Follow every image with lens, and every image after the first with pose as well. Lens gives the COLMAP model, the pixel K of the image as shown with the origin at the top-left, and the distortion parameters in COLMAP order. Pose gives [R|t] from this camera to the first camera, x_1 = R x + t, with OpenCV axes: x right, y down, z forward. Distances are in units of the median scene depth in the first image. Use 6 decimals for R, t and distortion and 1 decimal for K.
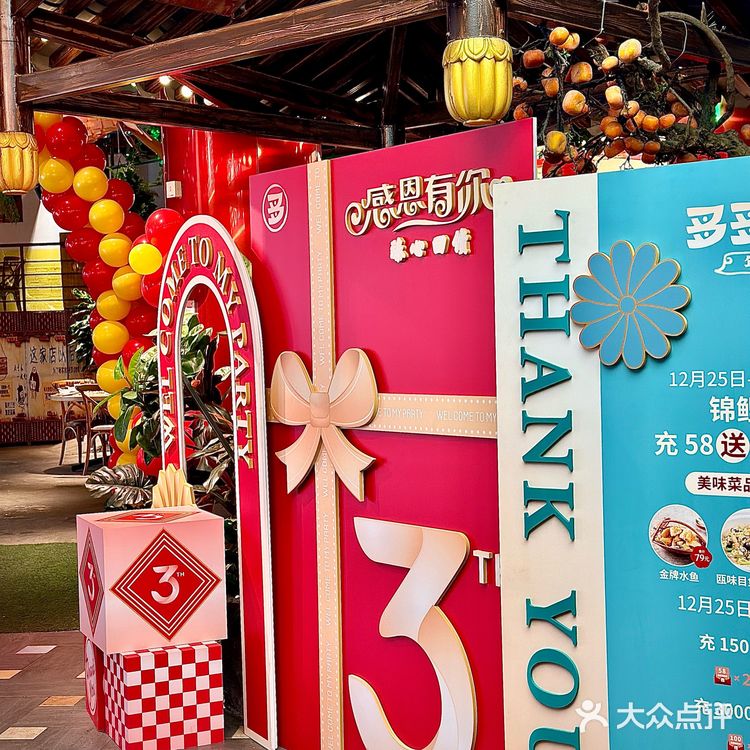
lens RADIAL K [[1417.7, 0, 375.0], [0, 1417.7, 375.0], [0, 0, 1]] dist [0.196421, -0.123883]
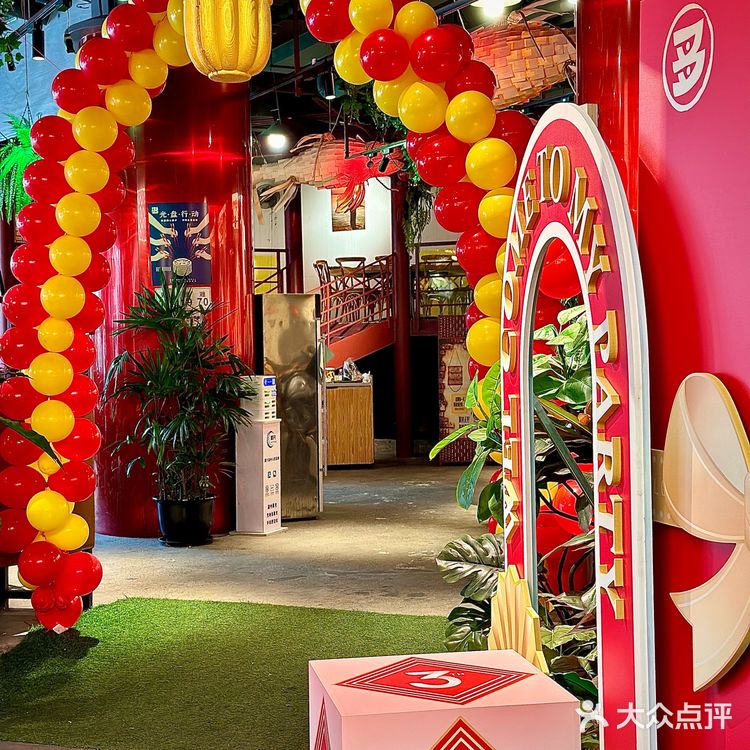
lens RADIAL K [[1417.7, 0, 375.0], [0, 1417.7, 375.0], [0, 0, 1]] dist [0.196421, -0.123883]
pose [[0.936777, 0.027305, -0.348859, 0.000045], [-0.029593, 0.999561, -0.001231, -0.011922], [0.348672, 0.011477, 0.937174, 0.518956]]
